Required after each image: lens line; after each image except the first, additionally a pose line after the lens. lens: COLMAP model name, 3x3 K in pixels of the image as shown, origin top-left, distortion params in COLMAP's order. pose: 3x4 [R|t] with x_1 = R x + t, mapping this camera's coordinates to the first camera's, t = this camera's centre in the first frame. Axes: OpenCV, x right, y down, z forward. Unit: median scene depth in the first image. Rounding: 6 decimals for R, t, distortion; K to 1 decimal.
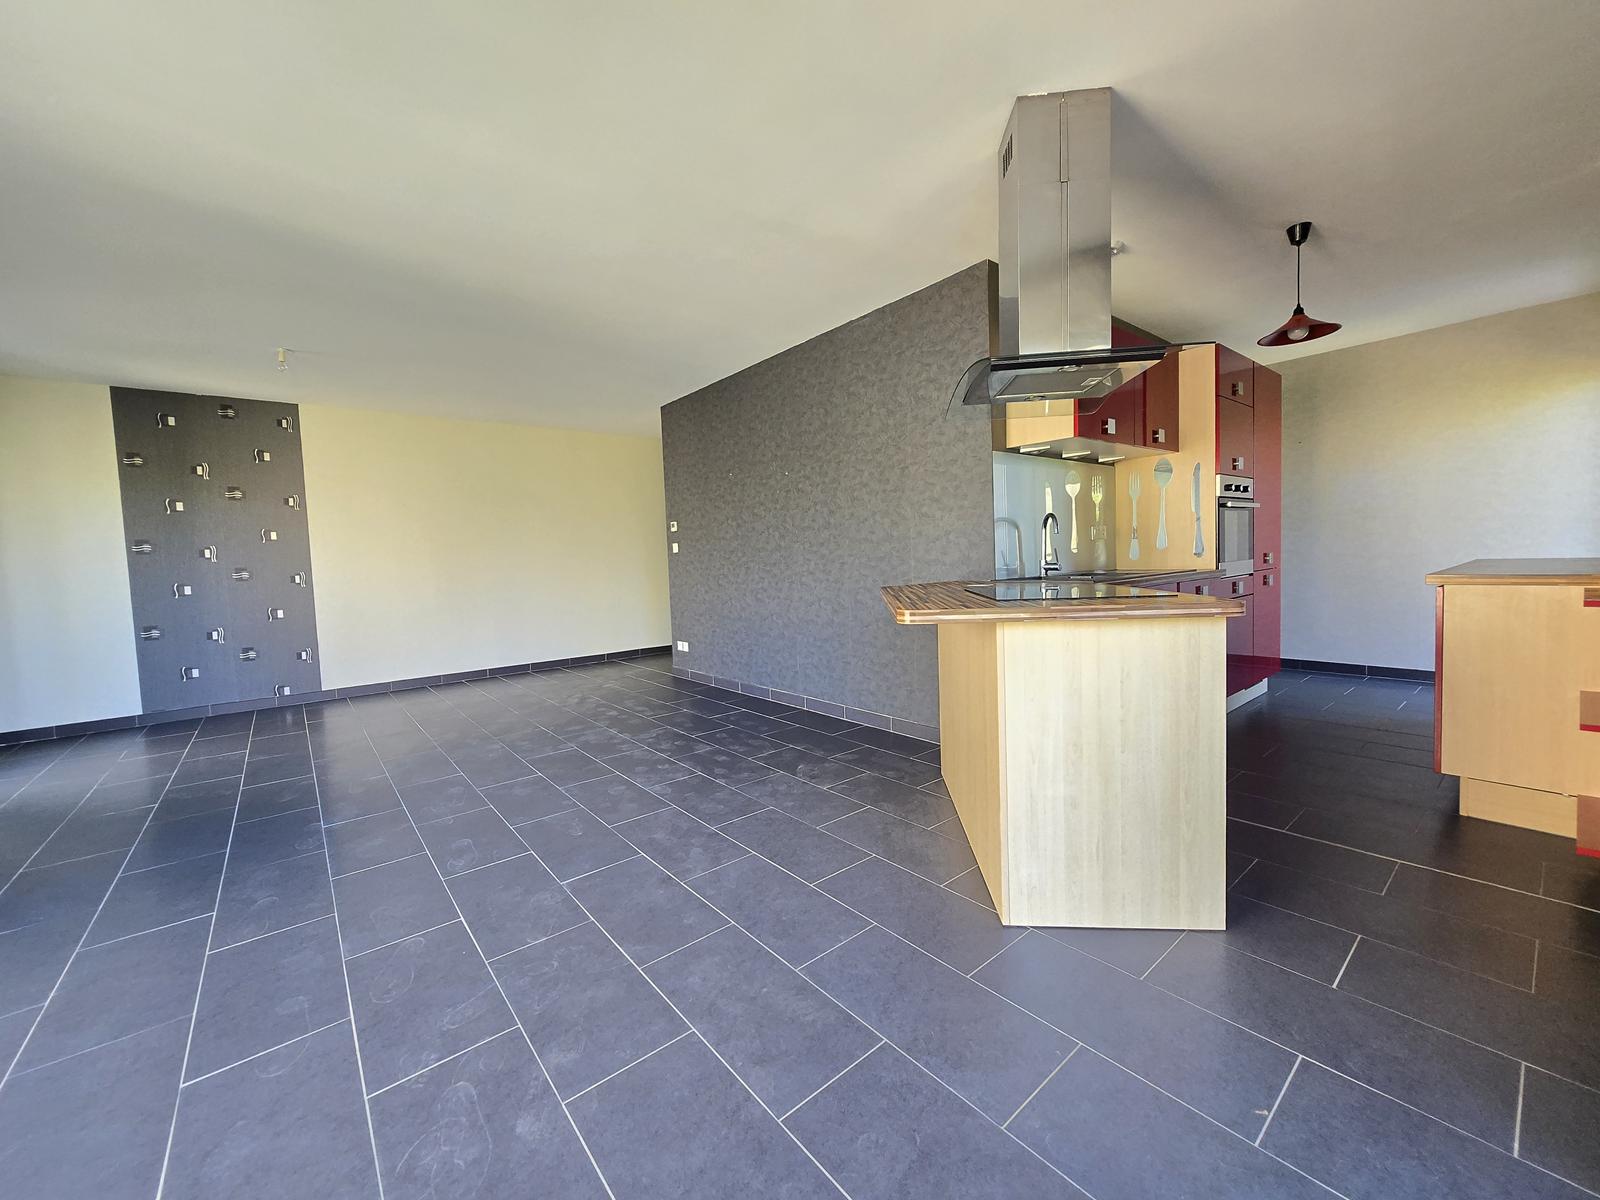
lens RADIAL K [[634.0, 0, 784.8], [0, 634.0, 589.6], [0, 0, 1]] dist [0.000768, 0.000912]
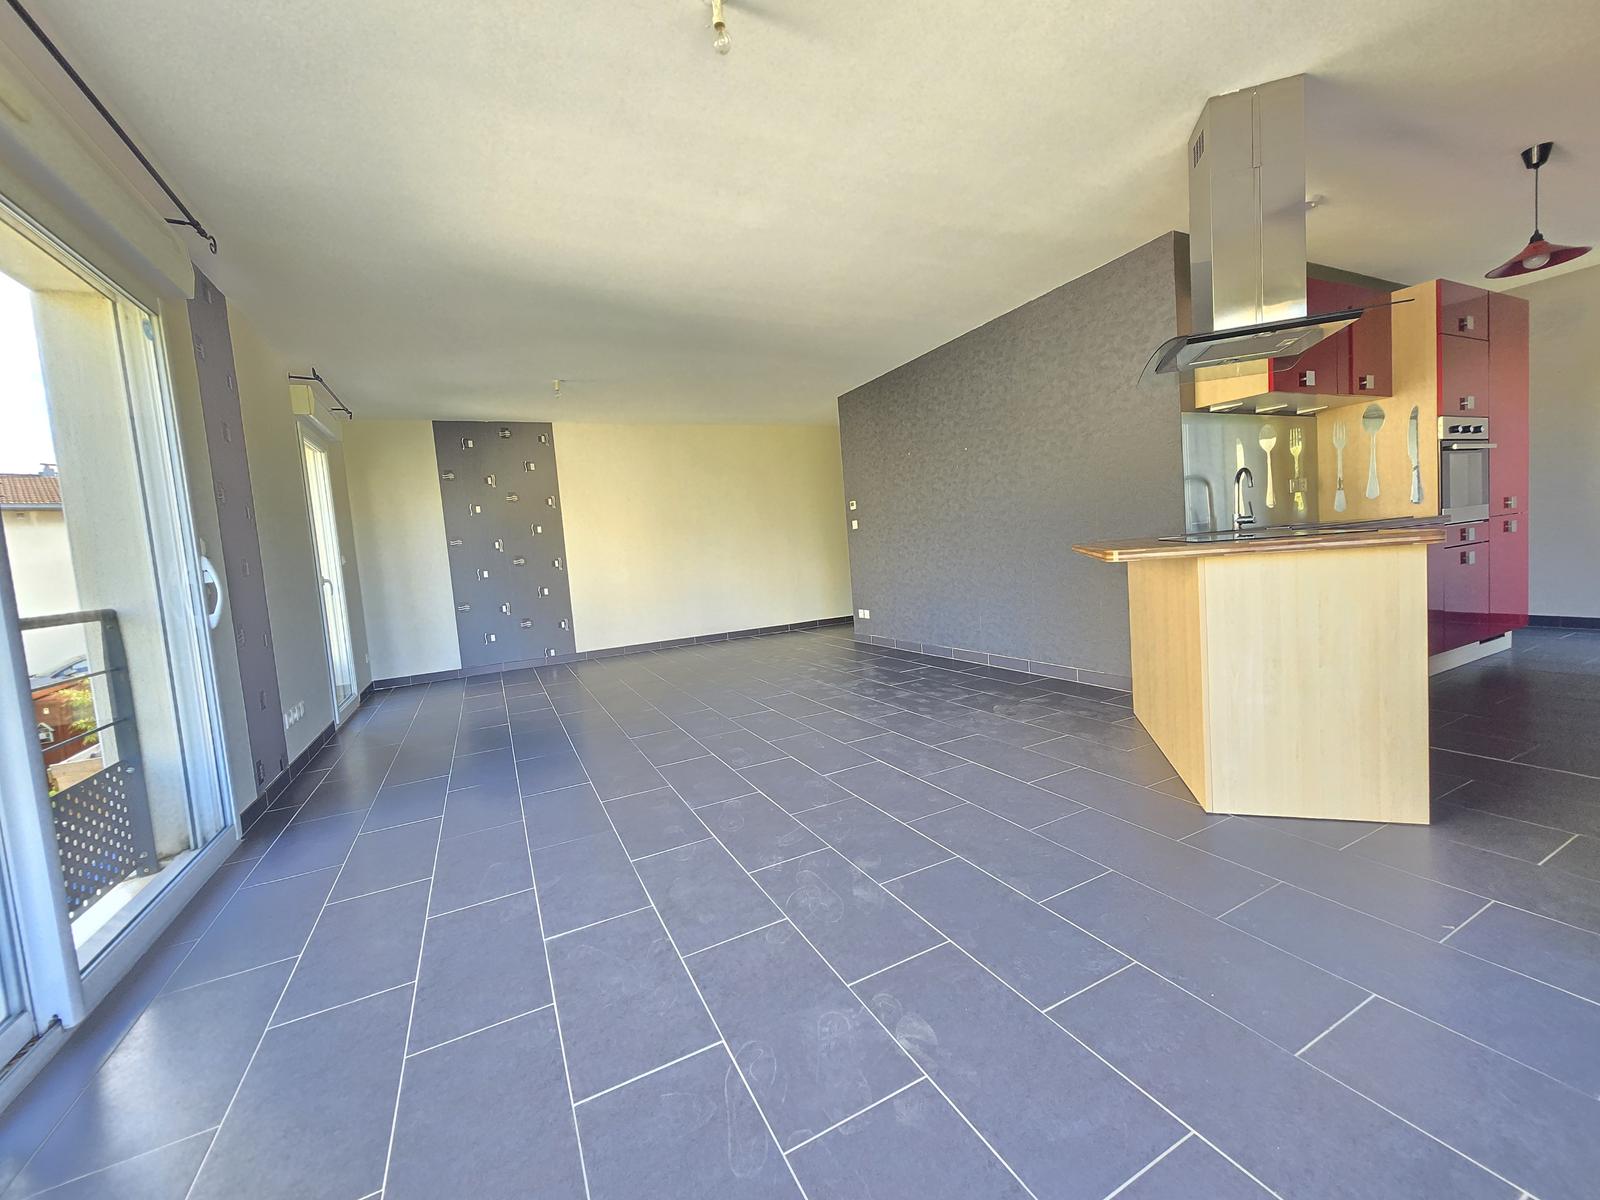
lens RADIAL K [[634.0, 0, 785.5], [0, 634.0, 589.9], [0, 0, 1]] dist [0.000768, 0.000912]
pose [[0.974729, -0.024083, -0.222089, -0.085575], [0.029799, 0.999304, 0.022423, 0.033448], [0.221394, -0.028475, 0.974769, -0.183340]]
